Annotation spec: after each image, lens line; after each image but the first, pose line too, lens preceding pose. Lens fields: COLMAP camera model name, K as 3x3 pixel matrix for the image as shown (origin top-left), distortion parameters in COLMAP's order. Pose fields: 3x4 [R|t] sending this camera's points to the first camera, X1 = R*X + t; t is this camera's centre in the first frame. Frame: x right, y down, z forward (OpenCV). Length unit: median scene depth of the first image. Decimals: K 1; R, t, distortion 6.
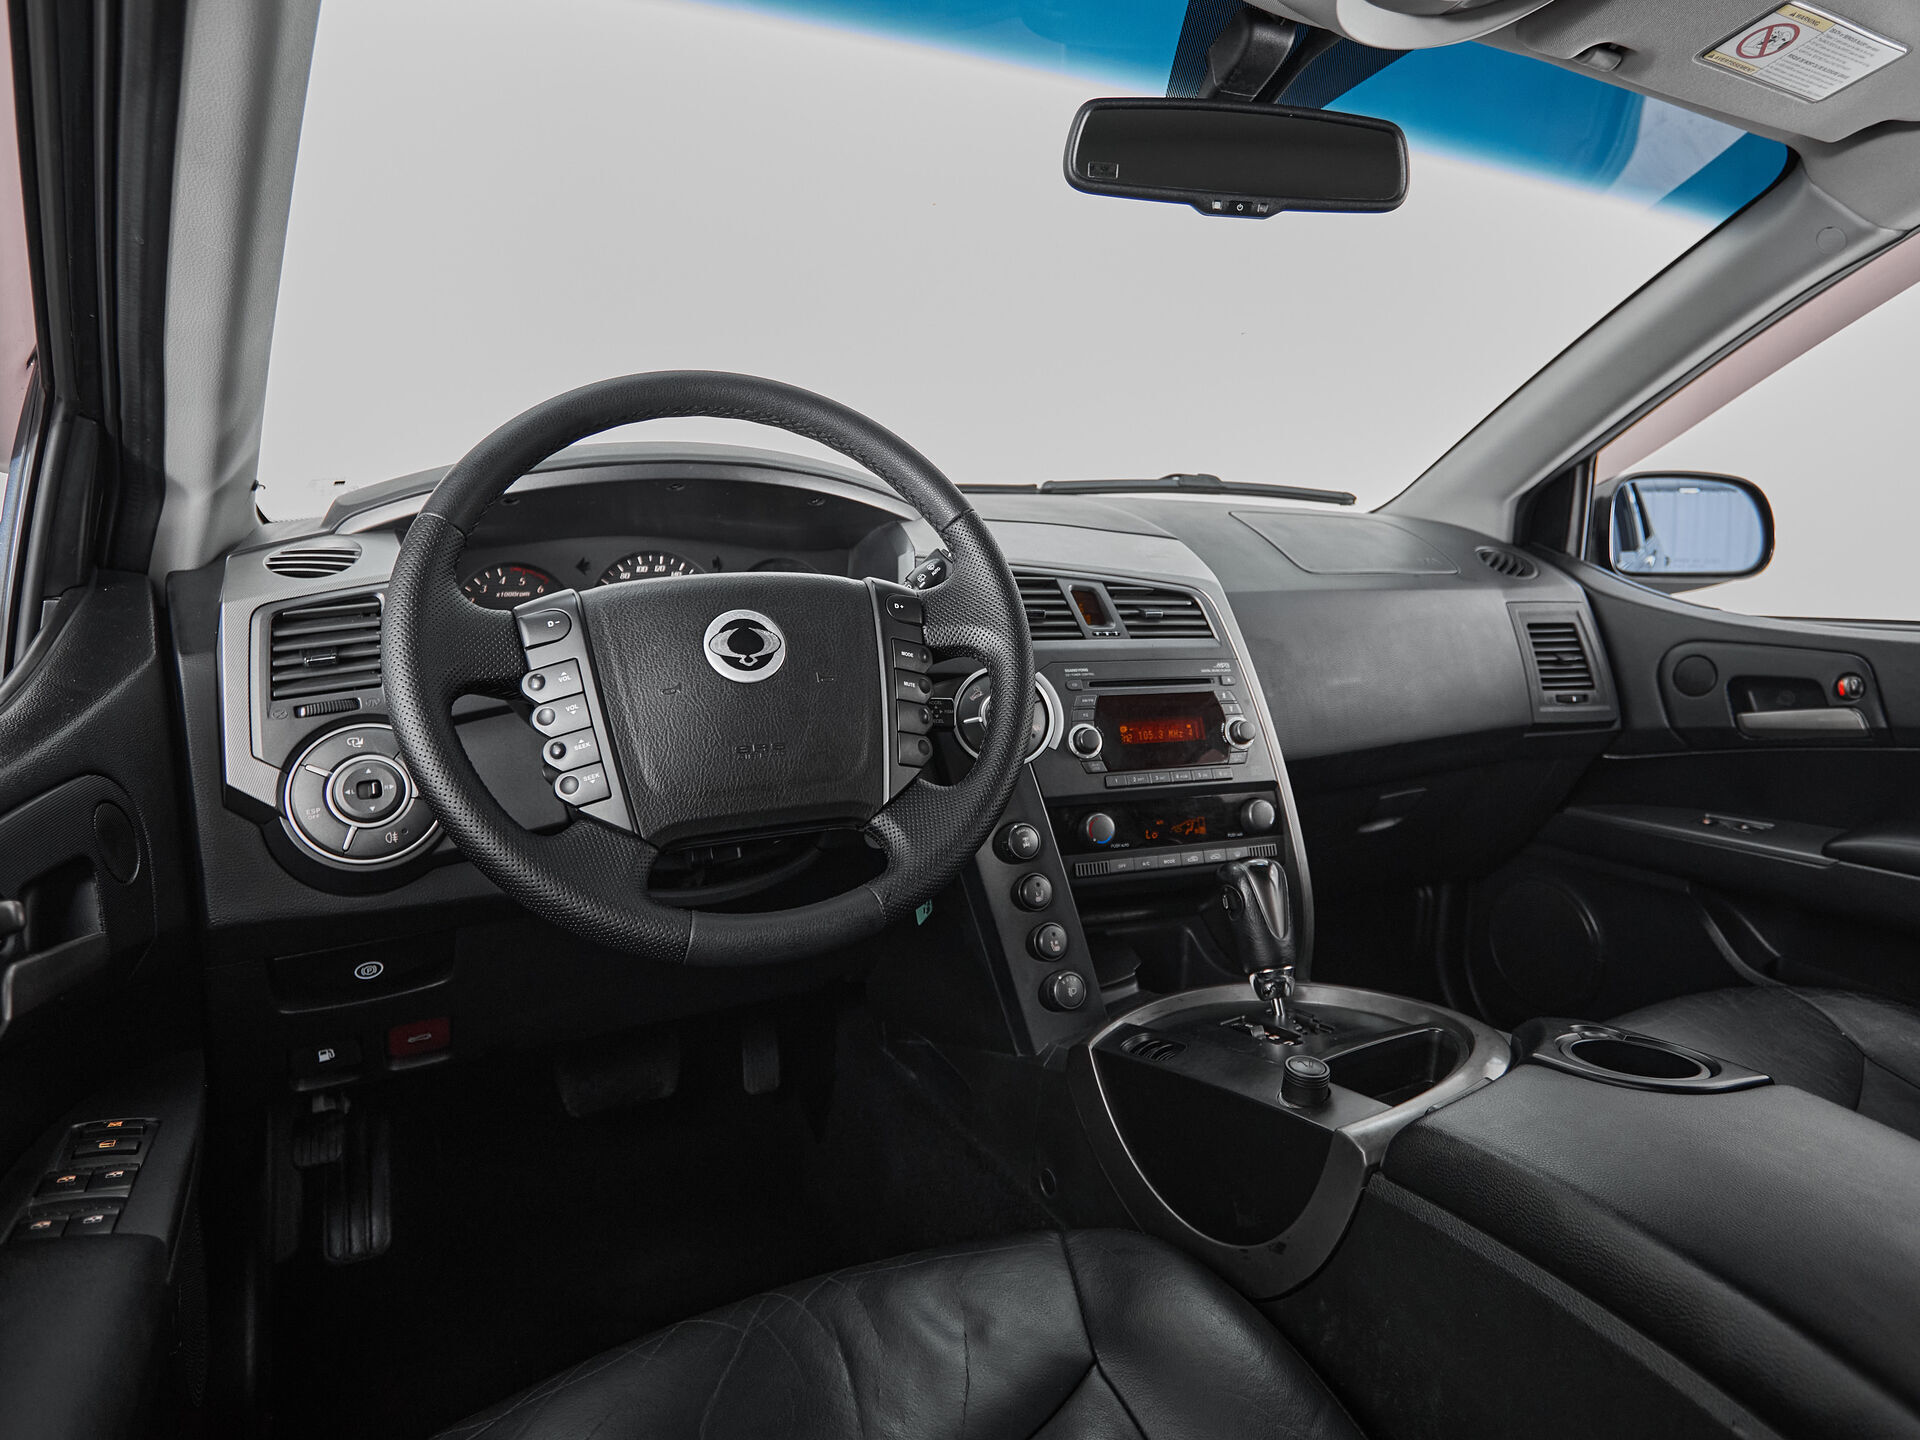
lens RADIAL K [[1136.6, 0, 961.9], [0, 1136.6, 627.8], [0, 0, 1]] dist [0.002678, 0.000836]
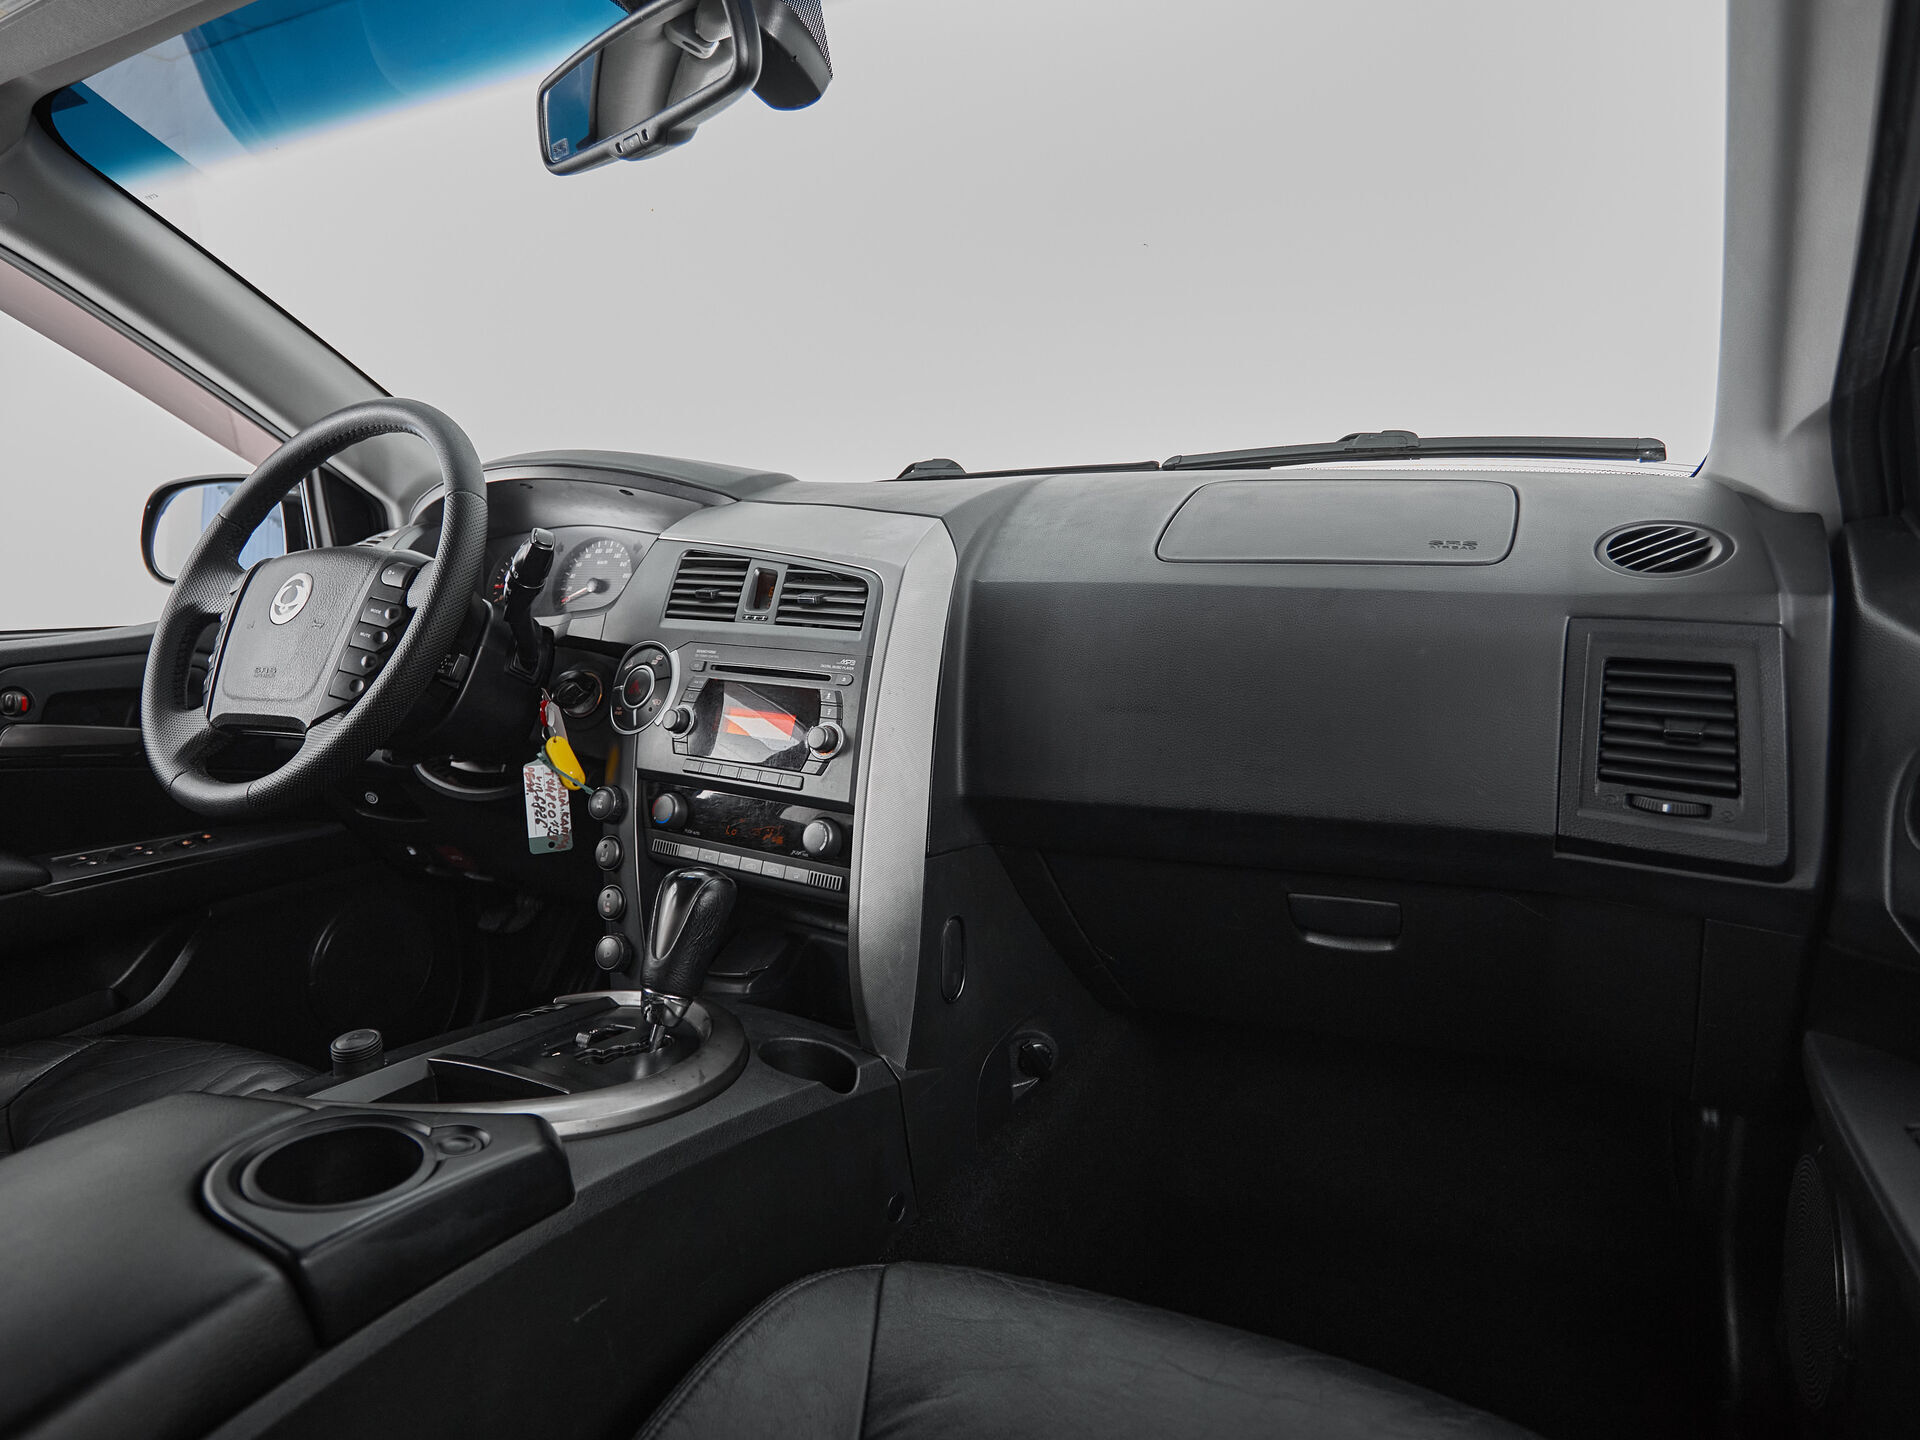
lens RADIAL K [[1045.5, 0, 924.1], [0, 1045.5, 641.4], [0, 0, 1]] dist [-0.000663, -0.000398]
pose [[0.617964, 0.066905, -0.783354, 0.896992], [-0.053628, 0.997639, 0.042901, -0.020123], [0.784375, 0.015498, 0.620093, 0.559511]]
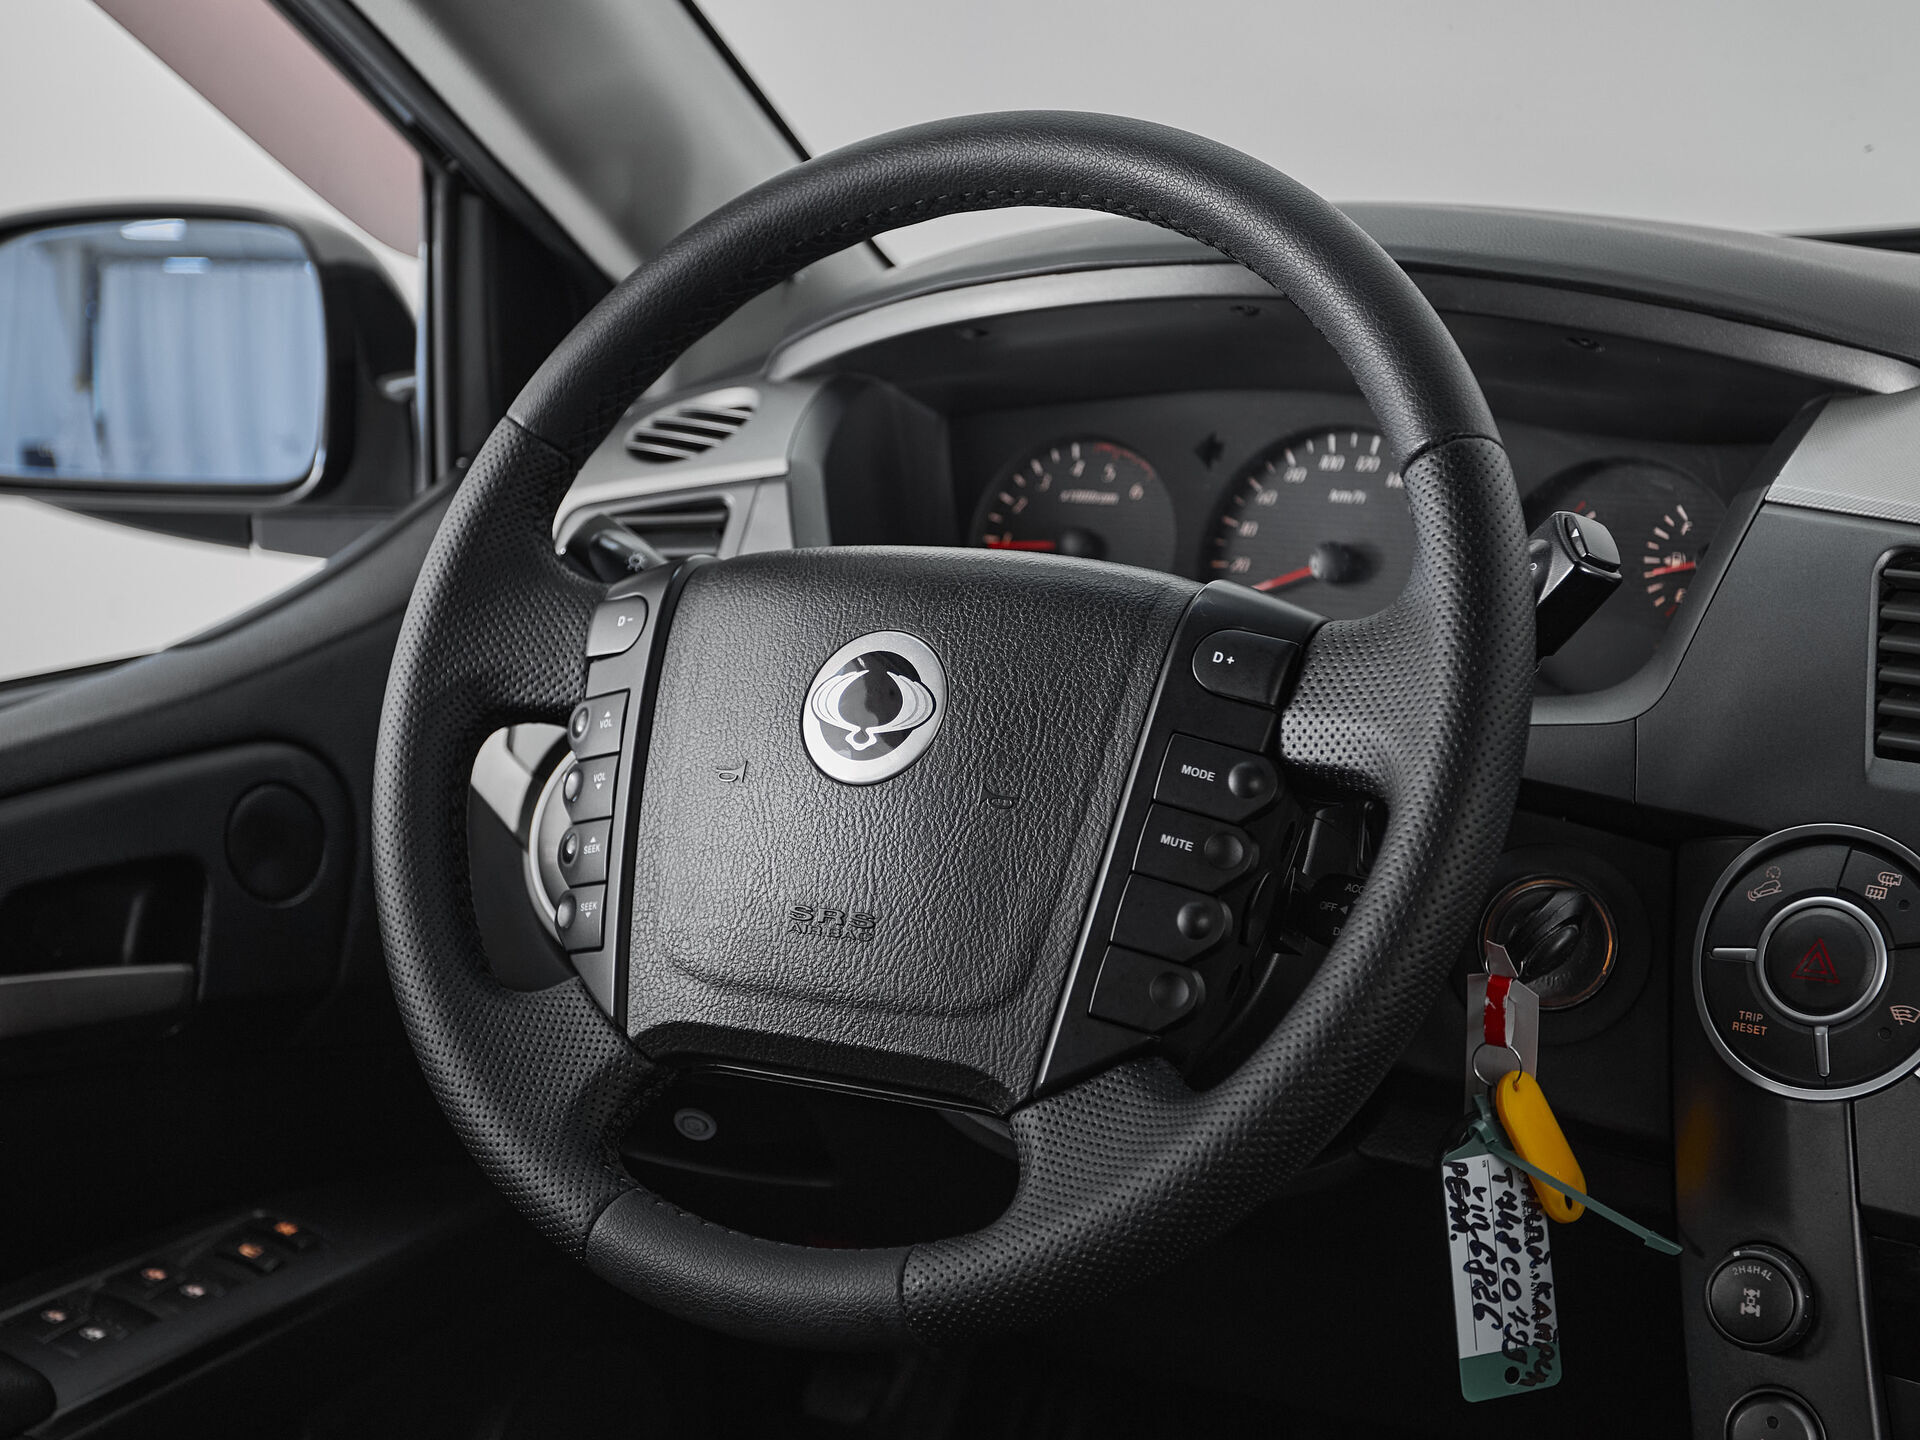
lens RADIAL K [[2695.2, 0, 963.8], [0, 2695.2, 678.1], [0, 0, 1]] dist [0.049767, 0.022460]
pose [[0.574410, 0.153798, -0.803990, 0.534158], [-0.059884, 0.987454, 0.146110, -0.117697], [0.816375, -0.035781, 0.576413, 0.244442]]
